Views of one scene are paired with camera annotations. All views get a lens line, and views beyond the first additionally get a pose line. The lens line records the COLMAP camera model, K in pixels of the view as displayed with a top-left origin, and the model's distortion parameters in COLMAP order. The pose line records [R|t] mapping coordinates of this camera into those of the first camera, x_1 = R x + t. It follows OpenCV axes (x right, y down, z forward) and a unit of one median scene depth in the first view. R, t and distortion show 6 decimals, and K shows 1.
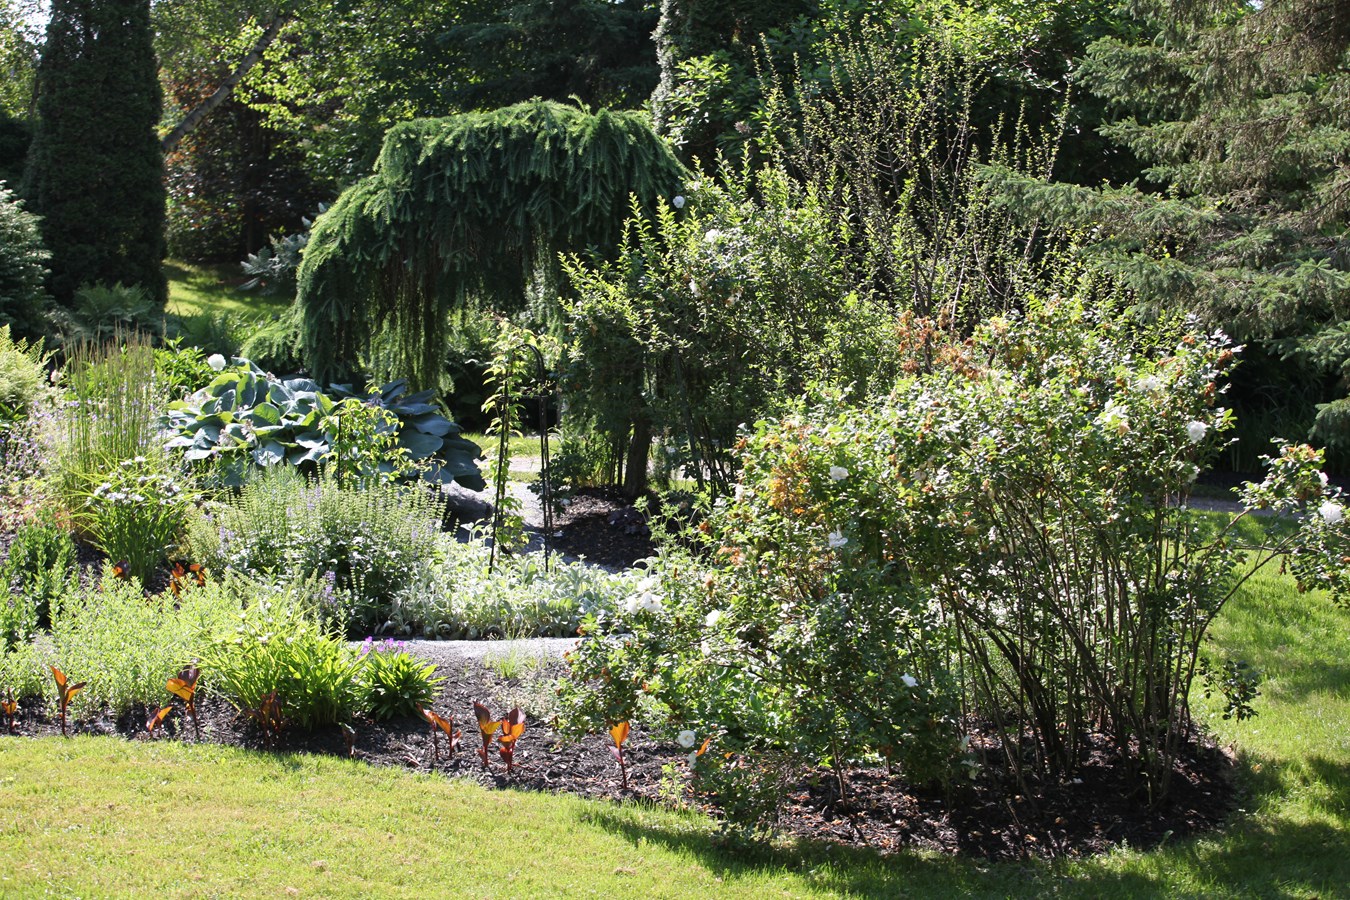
lens RADIAL K [[2469.2, 0, 675.0], [0, 2469.2, 450.0], [0, 0, 1]] dist [-0.216467, 0.133239]
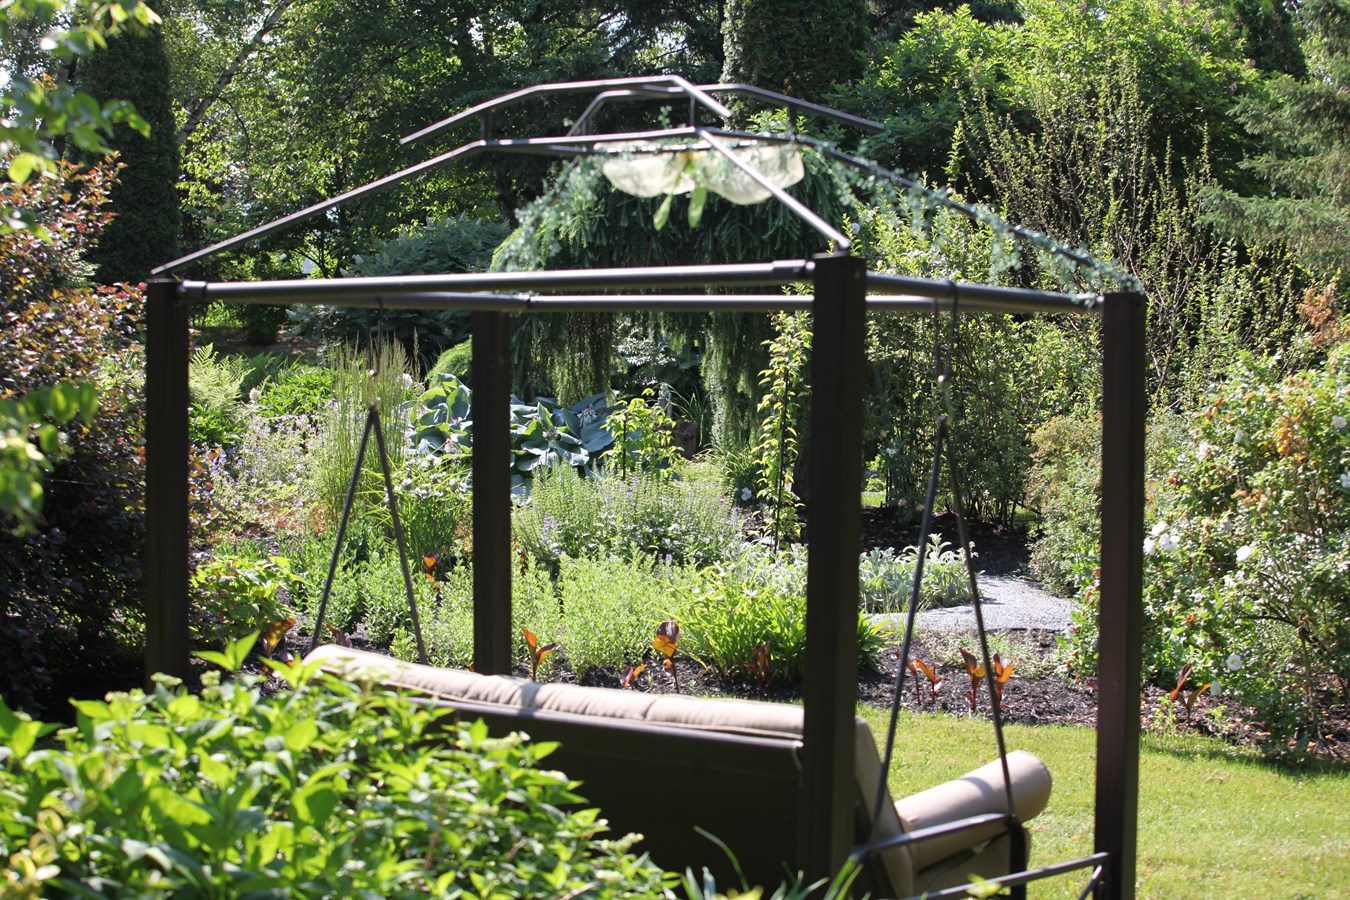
lens RADIAL K [[2309.2, 0, 675.0], [0, 2309.2, 450.0], [0, 0, 1]] dist [-0.276165, -0.007779]
pose [[0.994524, -0.007078, 0.104272, -0.188564], [0.010598, 0.999391, -0.033250, 0.029709], [-0.103973, 0.034173, 0.993993, 0.013612]]
